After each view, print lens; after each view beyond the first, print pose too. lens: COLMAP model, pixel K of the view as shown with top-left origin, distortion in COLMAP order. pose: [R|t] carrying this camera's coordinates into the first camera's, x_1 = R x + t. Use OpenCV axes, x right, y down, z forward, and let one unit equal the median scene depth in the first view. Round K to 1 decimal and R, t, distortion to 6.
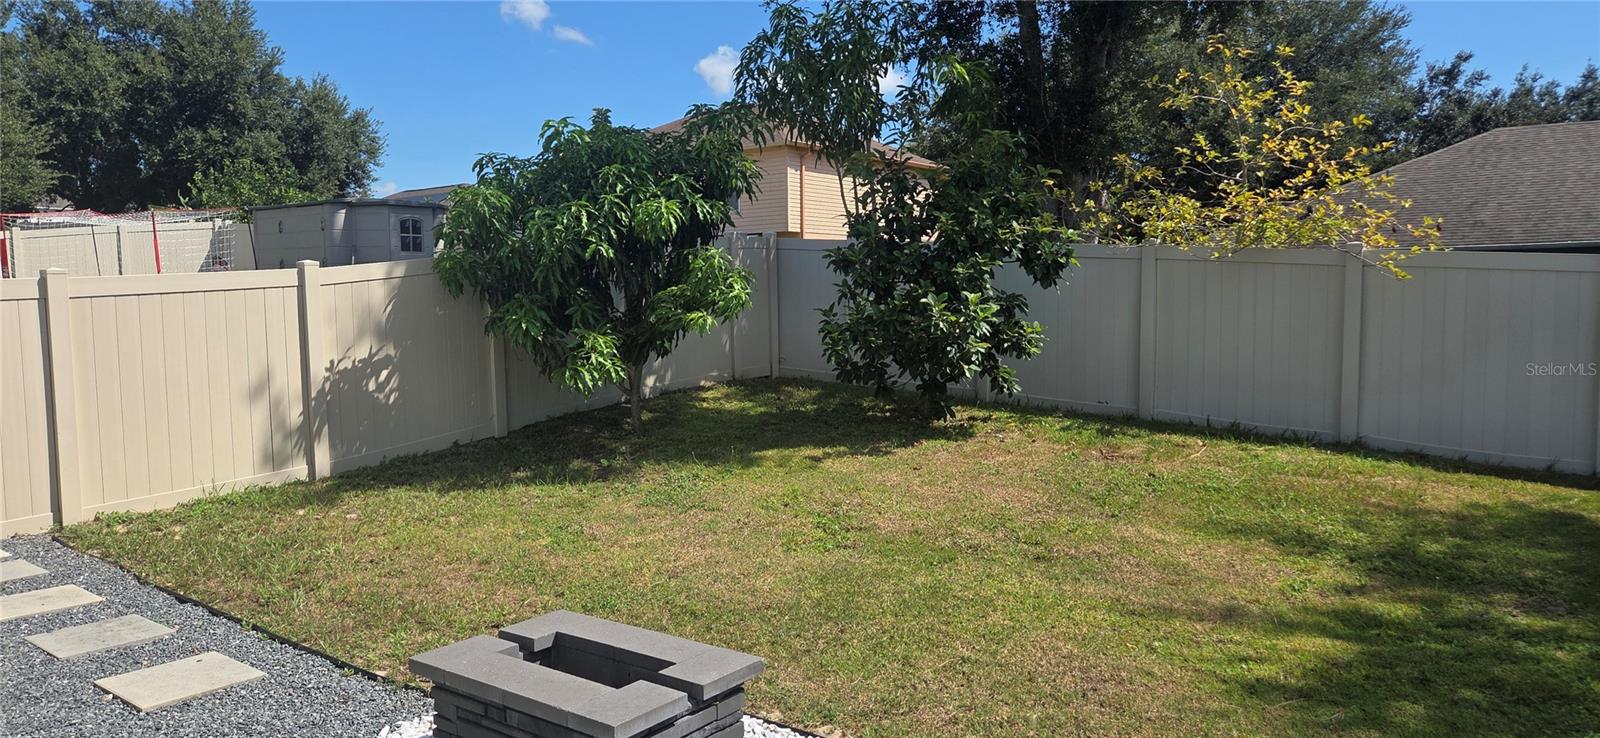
lens RADIAL K [[1067.6, 0, 800.0], [0, 1067.6, 369.0], [0, 0, 1]] dist [0.076999, -0.064744]
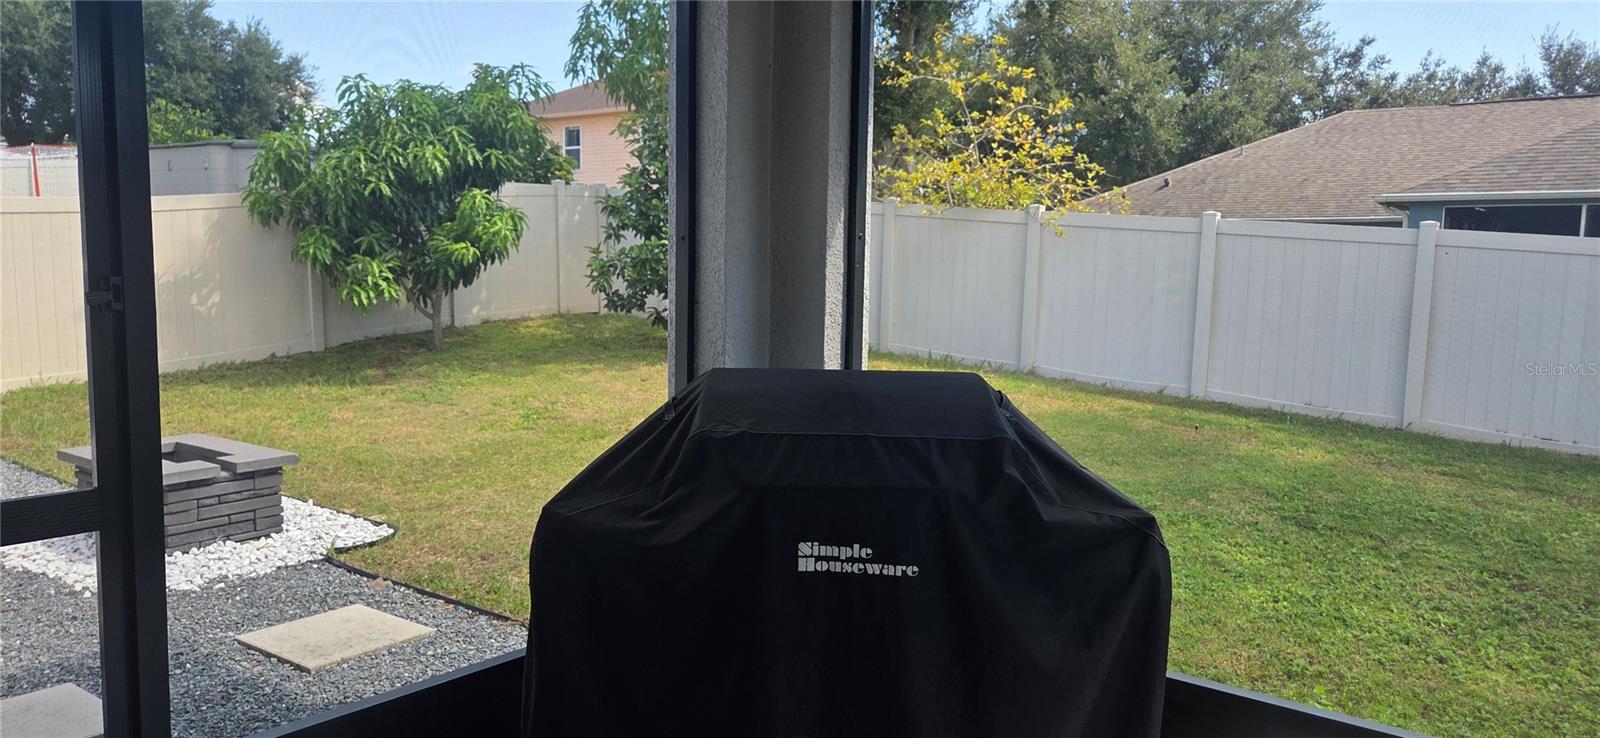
lens RADIAL K [[1076.7, 0, 803.3], [0, 1076.7, 360.9], [0, 0, 1]] dist [0.071657, -0.068225]
pose [[0.999299, 0.026434, 0.026514, 0.222843], [-0.027145, 0.999272, 0.026815, 0.029669], [-0.025786, -0.027516, 0.999289, -0.185982]]
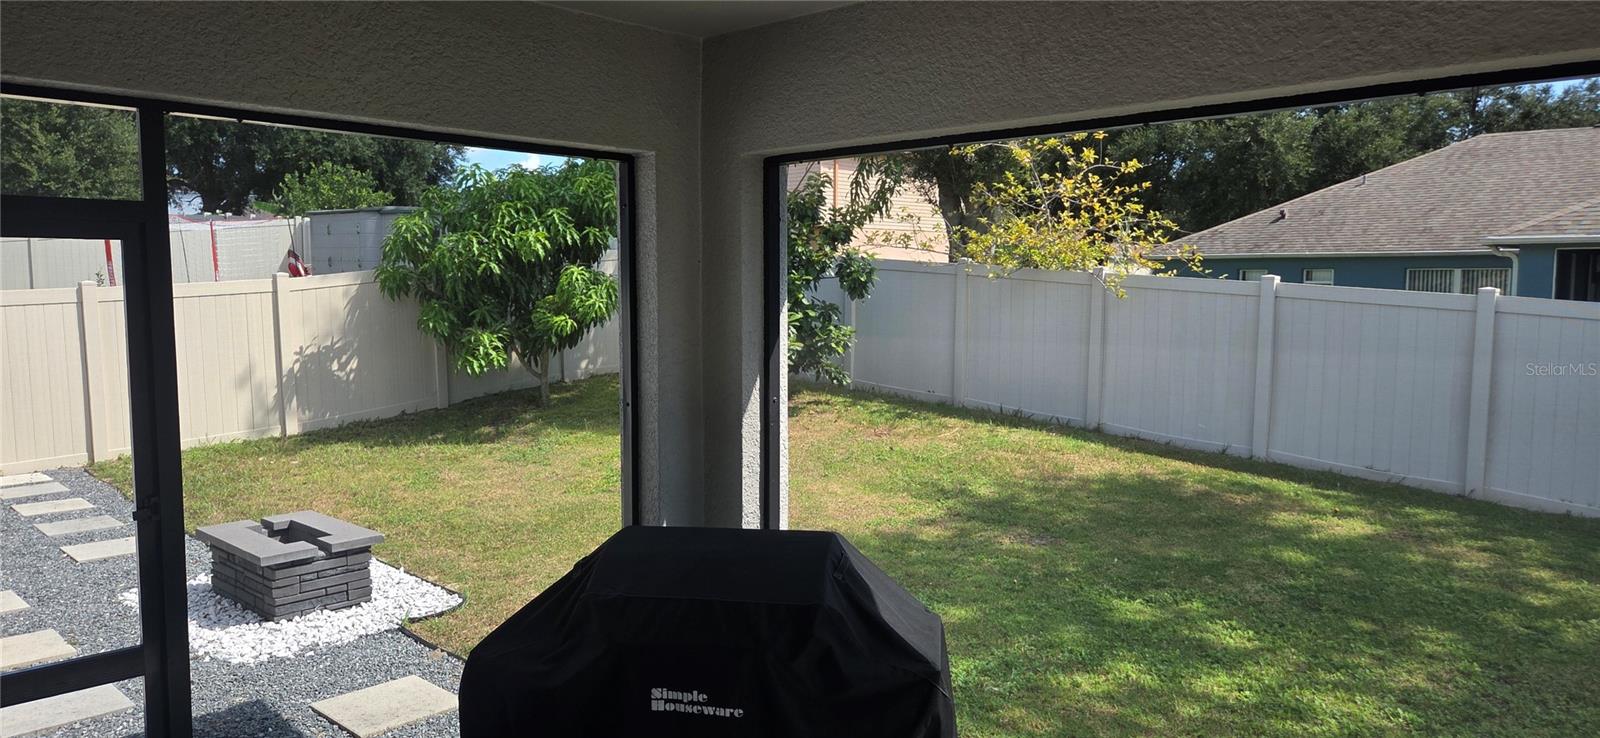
lens RADIAL K [[1060.5, 0, 804.9], [0, 1060.5, 365.2], [0, 0, 1]] dist [0.102581, -0.104607]
pose [[0.994932, 0.020115, -0.098520, 0.292681], [-0.018729, 0.999712, 0.014973, -0.015759], [0.098793, -0.013052, 0.995022, -0.240289]]
